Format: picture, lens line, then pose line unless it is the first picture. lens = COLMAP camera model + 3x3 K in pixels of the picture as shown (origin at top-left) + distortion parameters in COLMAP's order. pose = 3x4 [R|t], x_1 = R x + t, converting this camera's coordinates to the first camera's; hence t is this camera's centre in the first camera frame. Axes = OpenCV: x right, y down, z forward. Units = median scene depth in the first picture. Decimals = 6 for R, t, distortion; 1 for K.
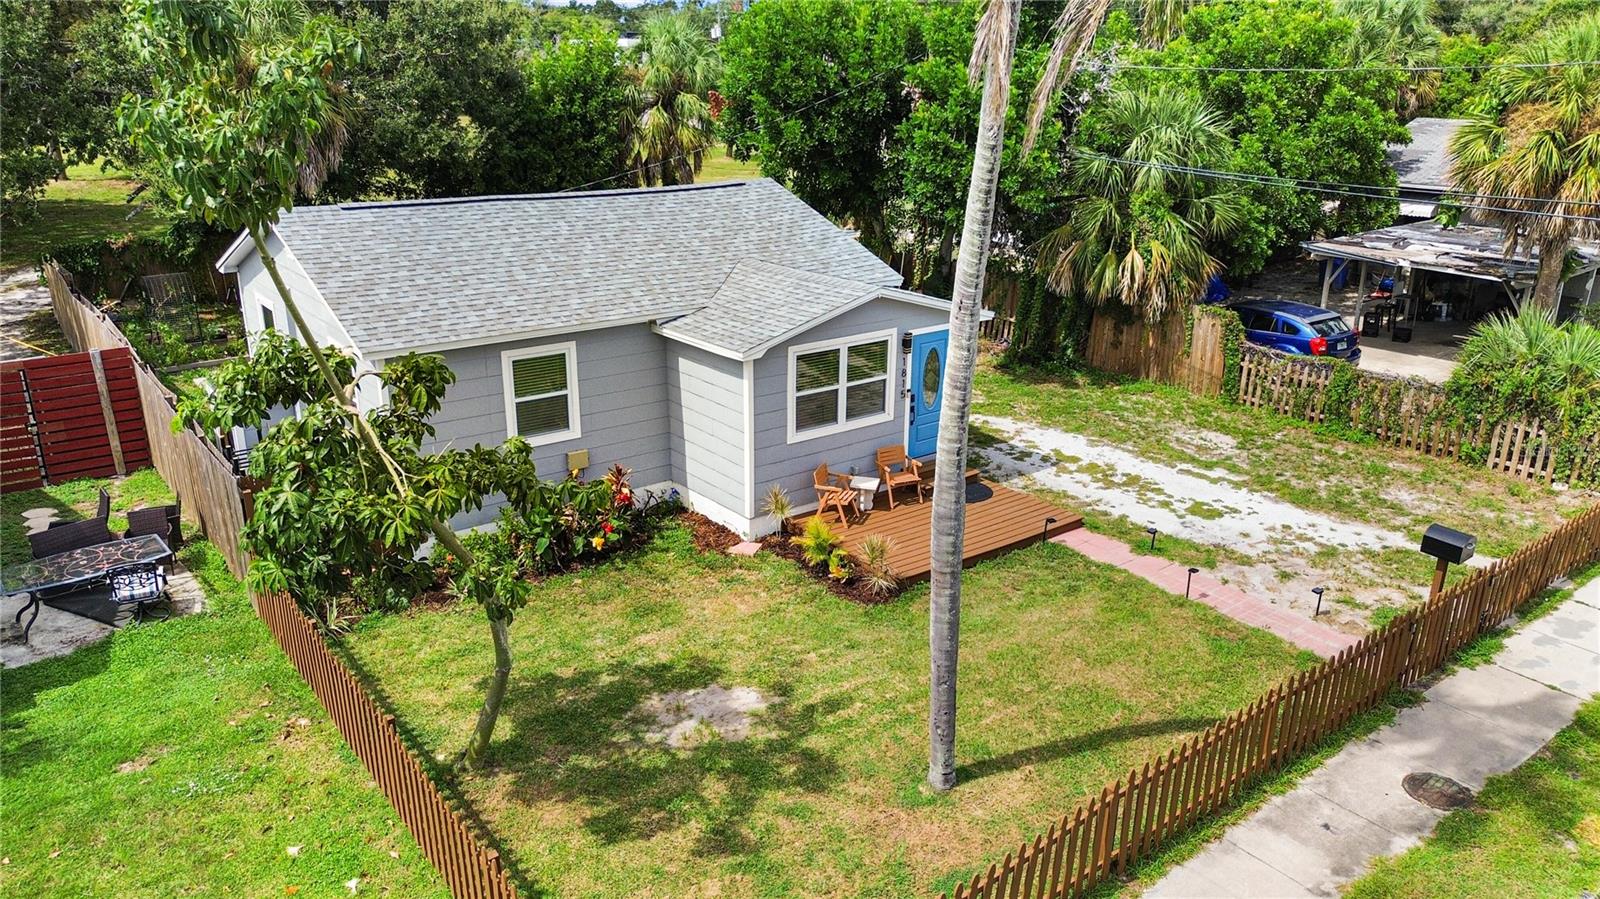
lens RADIAL K [[1137.3, 0, 792.6], [0, 1137.3, 465.2], [0, 0, 1]] dist [0.034858, -0.010179]
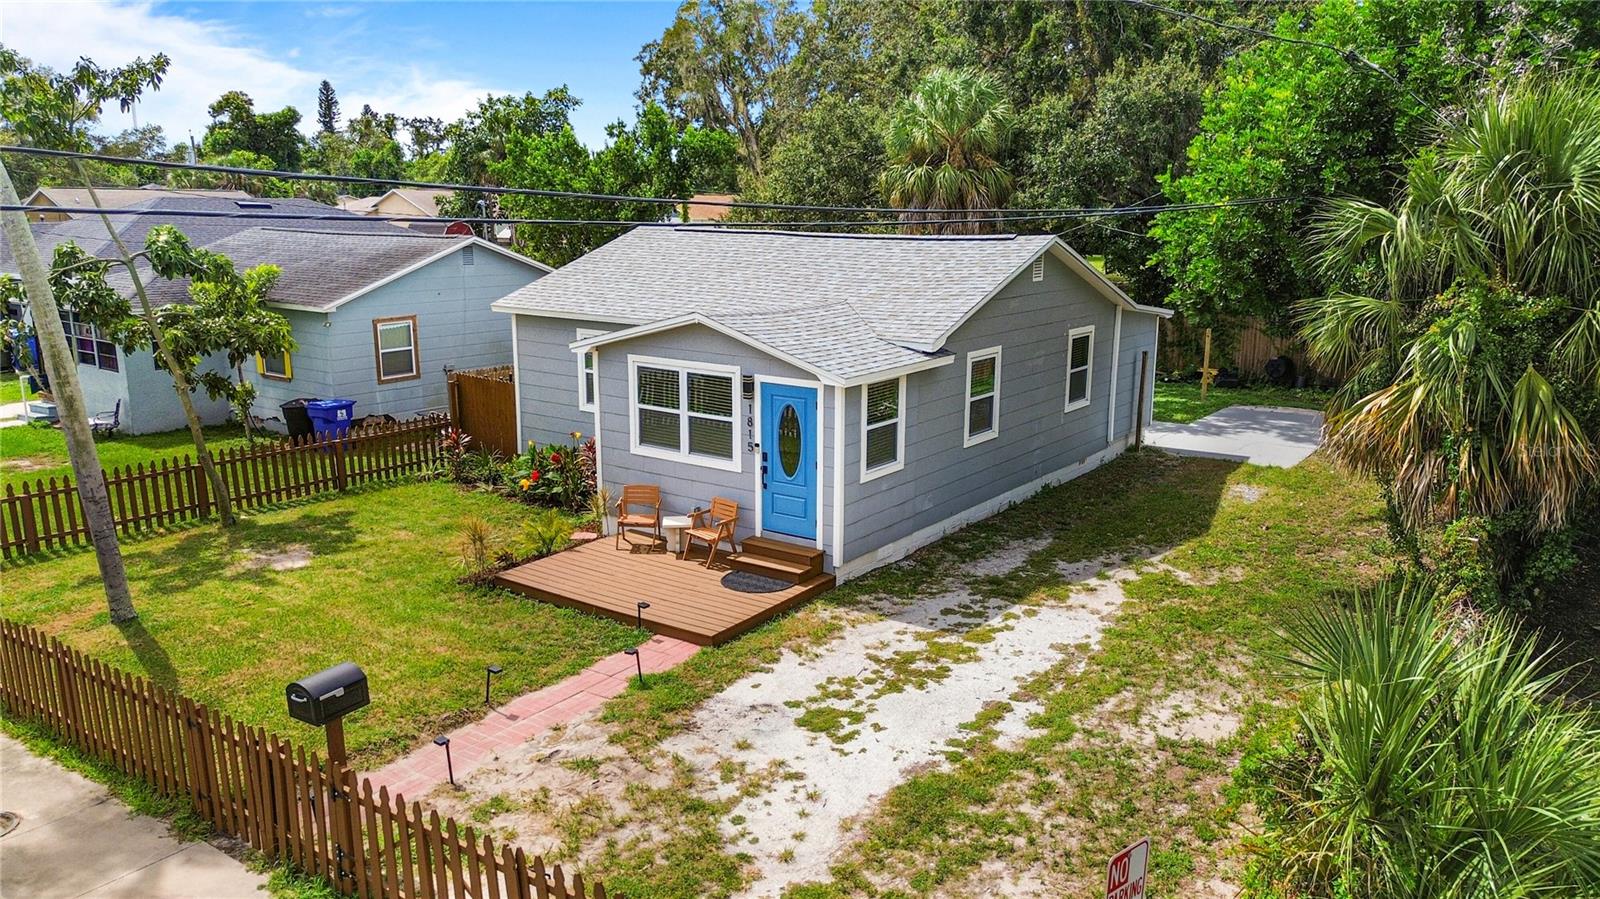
lens RADIAL K [[1137.3, 0, 807.2], [0, 1137.3, 460.1], [0, 0, 1]] dist [0.034858, -0.010179]
pose [[0.303262, 0.206390, -0.930288, 0.946299], [-0.325129, 0.940090, 0.102577, -0.160783], [0.895725, 0.271356, 0.352197, 0.758271]]
